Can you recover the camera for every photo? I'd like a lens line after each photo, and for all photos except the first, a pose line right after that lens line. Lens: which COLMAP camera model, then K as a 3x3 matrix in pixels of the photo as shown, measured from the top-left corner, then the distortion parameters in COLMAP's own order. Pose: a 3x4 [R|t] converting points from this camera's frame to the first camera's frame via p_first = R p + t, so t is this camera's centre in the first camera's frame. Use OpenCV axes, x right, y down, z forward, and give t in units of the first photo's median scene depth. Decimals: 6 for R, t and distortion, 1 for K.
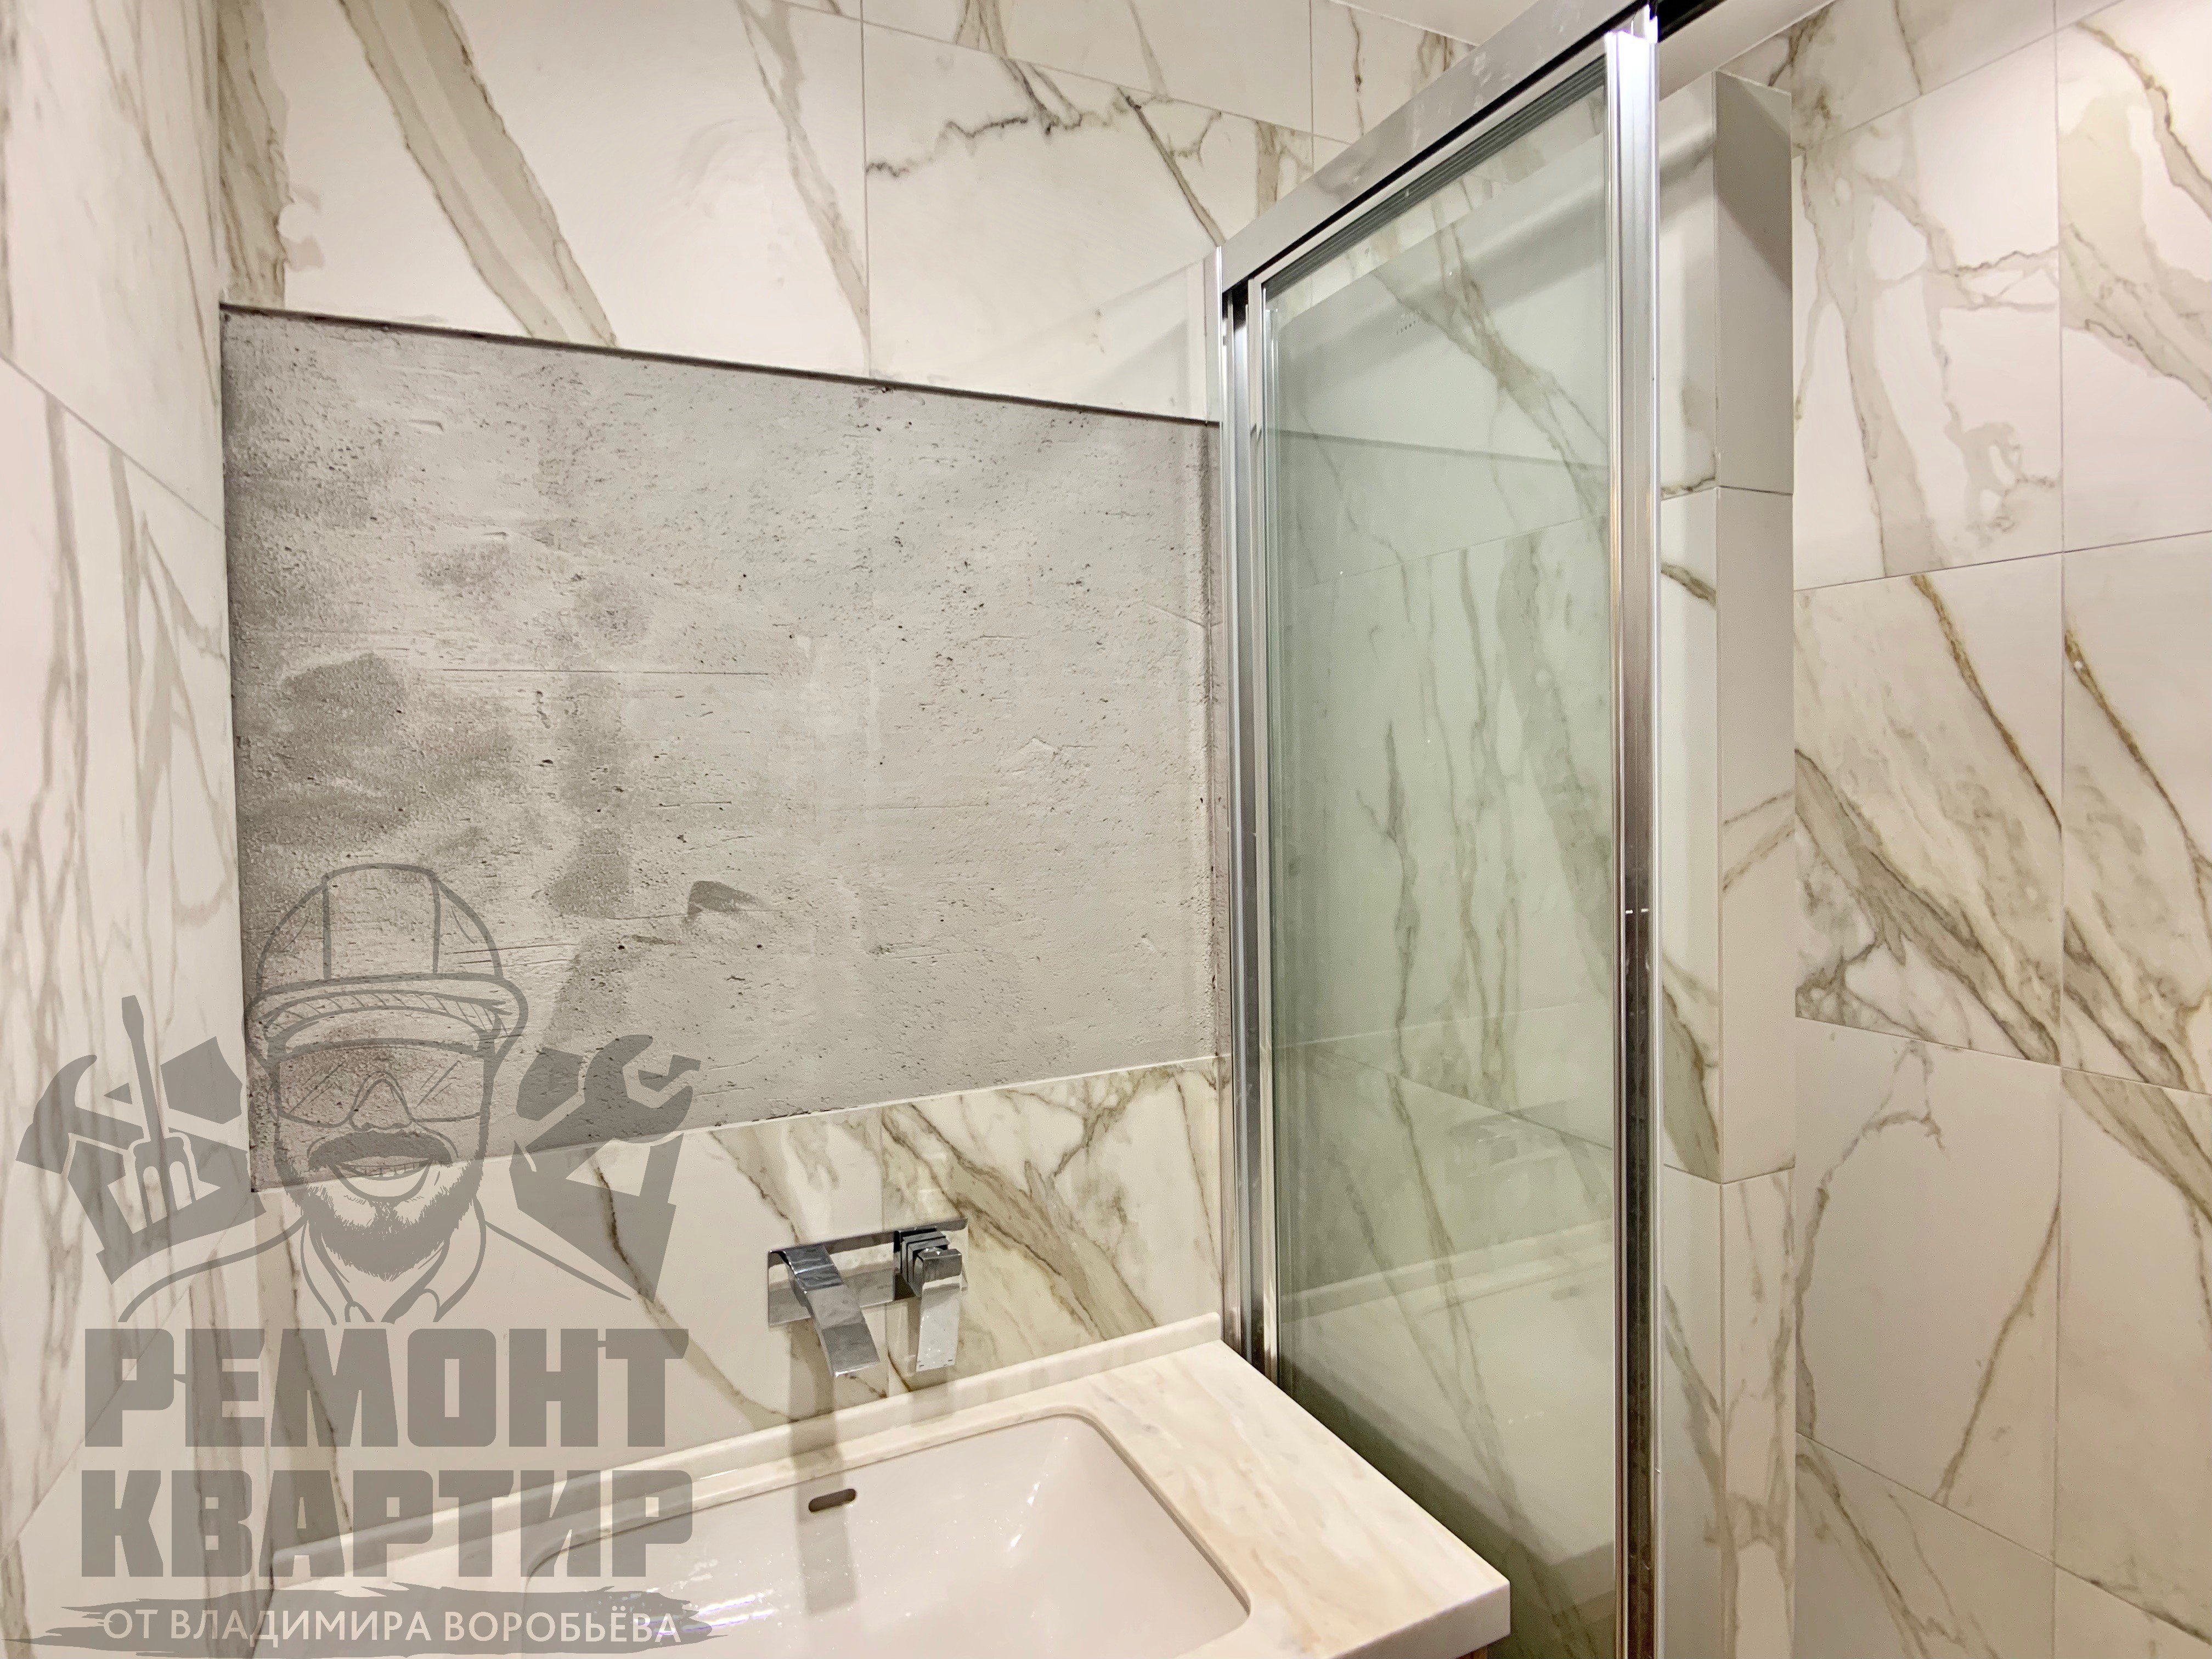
lens RADIAL K [[1173.8, 0, 1081.7], [0, 1173.8, 797.0], [0, 0, 1]] dist [-0.001998, -0.009562]
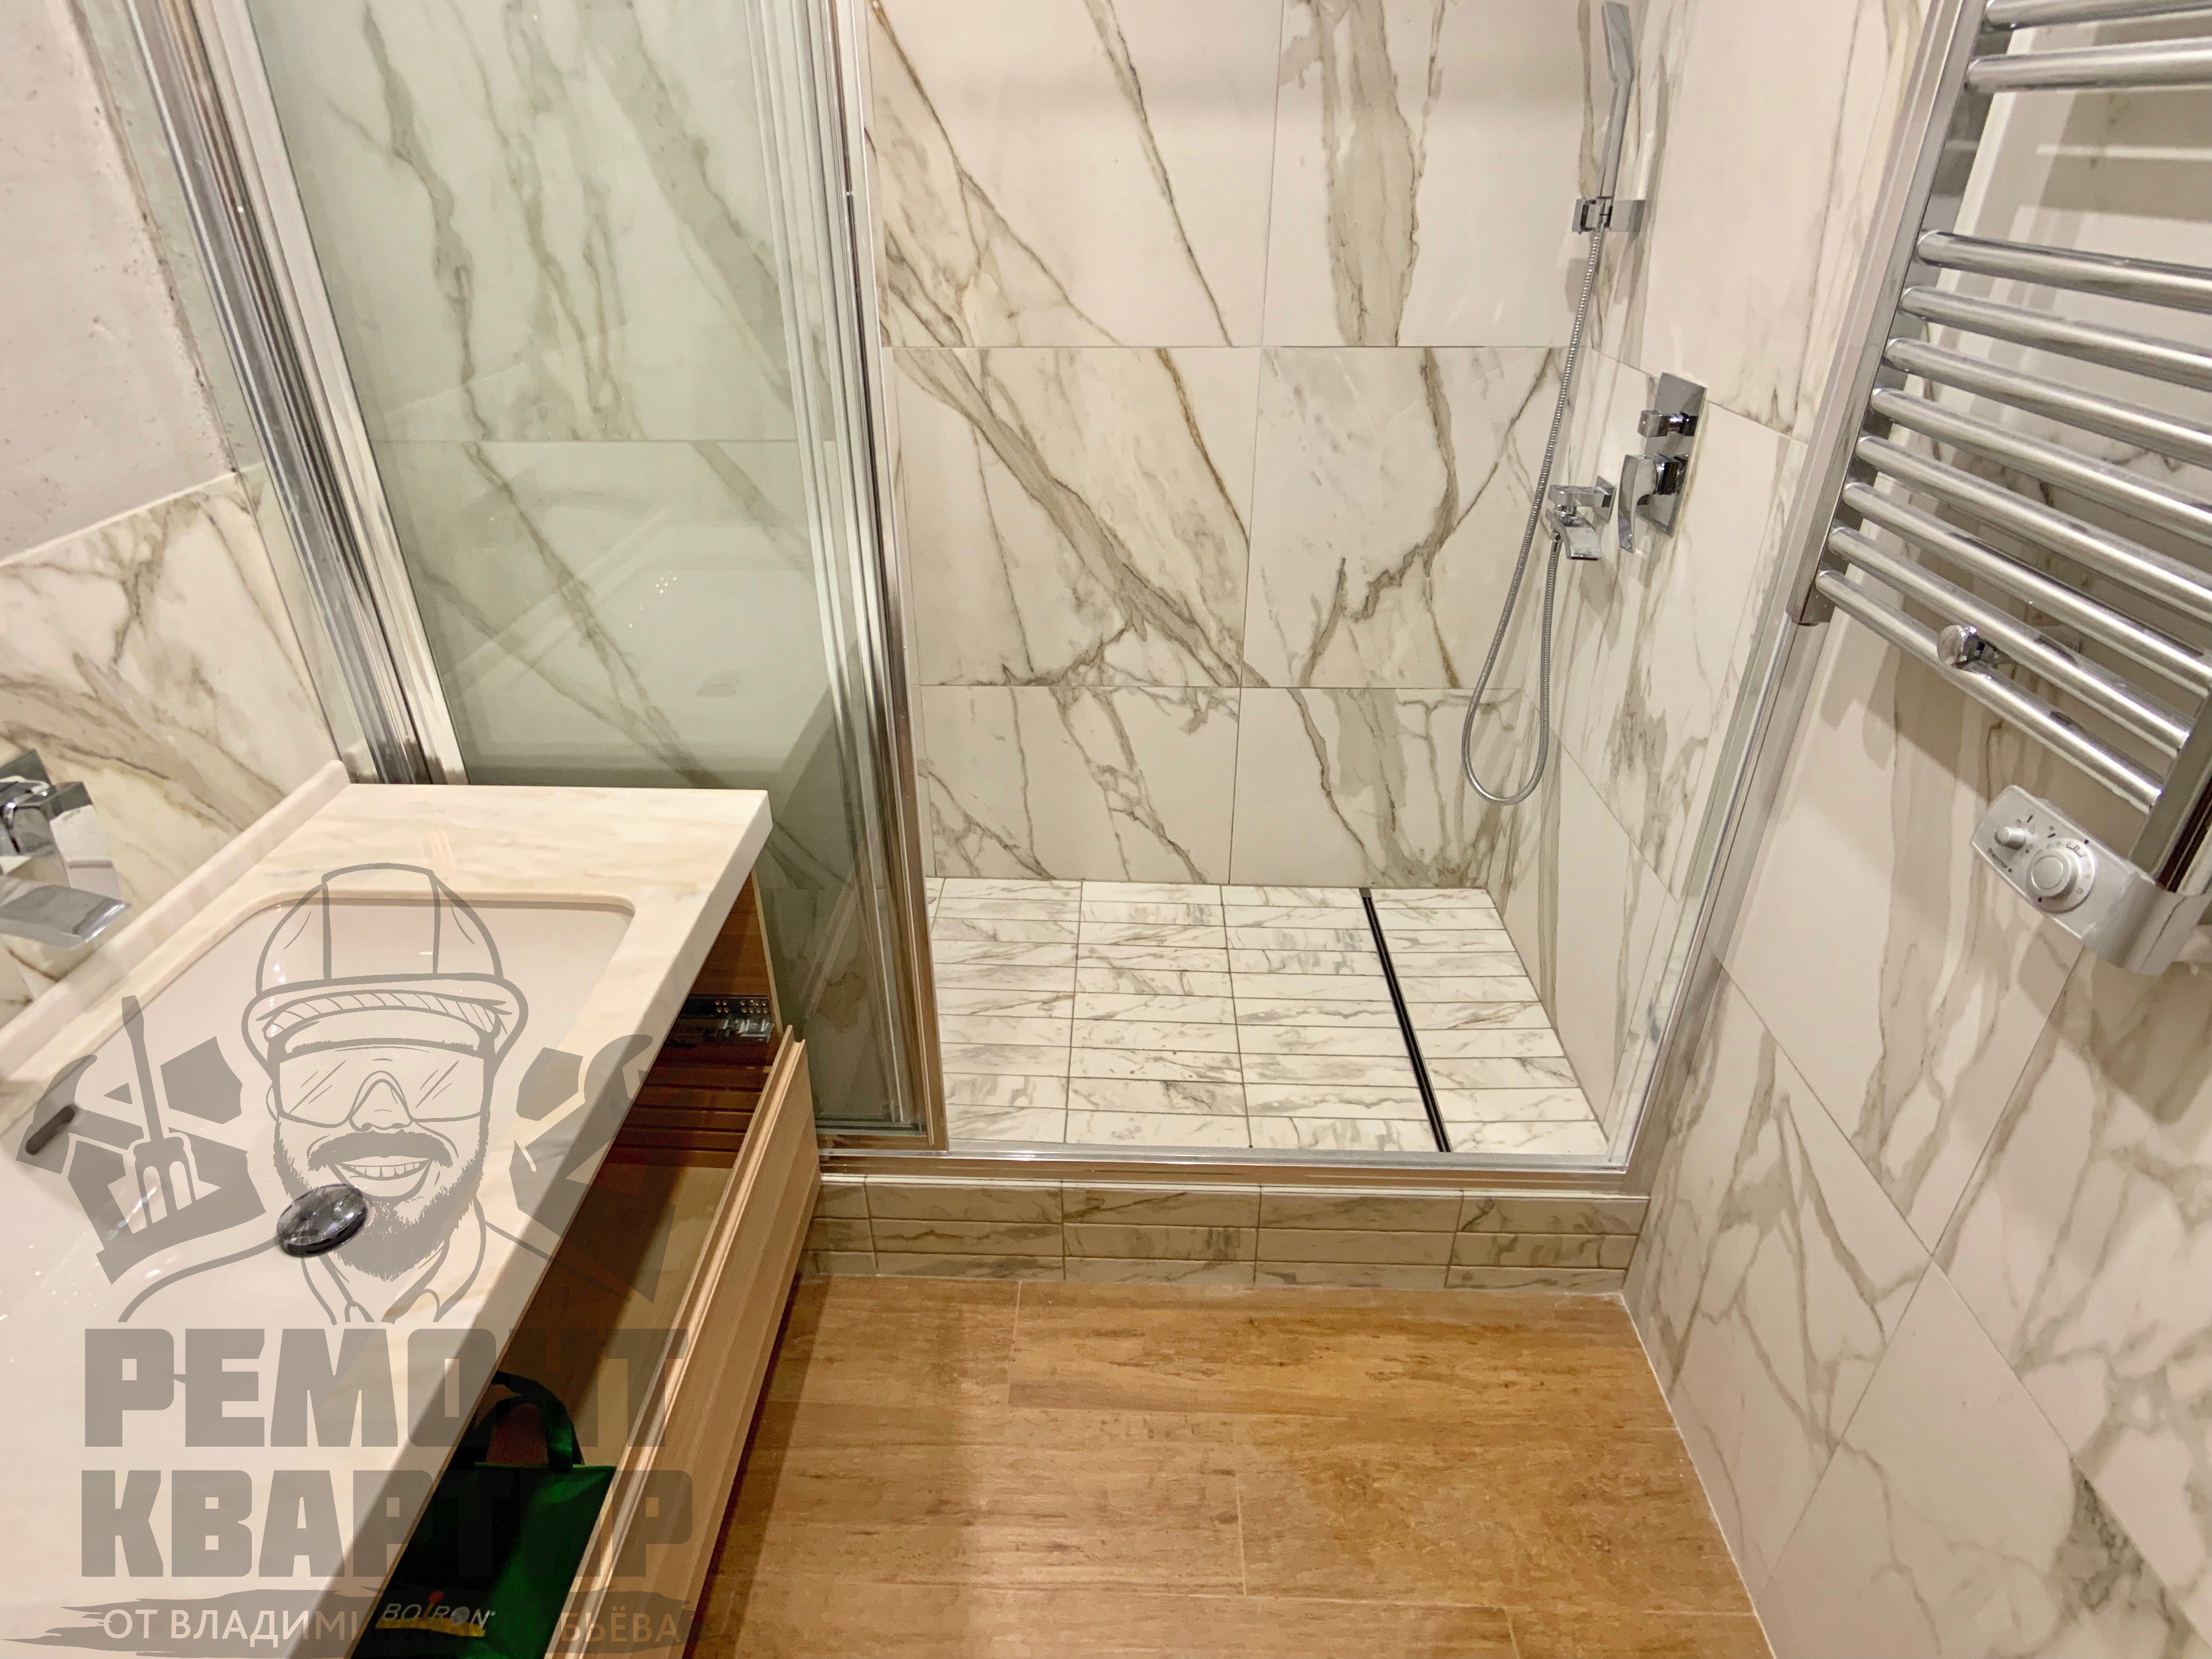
lens RADIAL K [[1173.8, 0, 1086.1], [0, 1173.8, 789.7], [0, 0, 1]] dist [-0.001998, -0.009562]
pose [[0.450974, -0.416436, 0.789432, -0.394313], [0.021466, 0.889286, 0.456847, 0.068887], [-0.892279, -0.189080, 0.409985, 0.124308]]
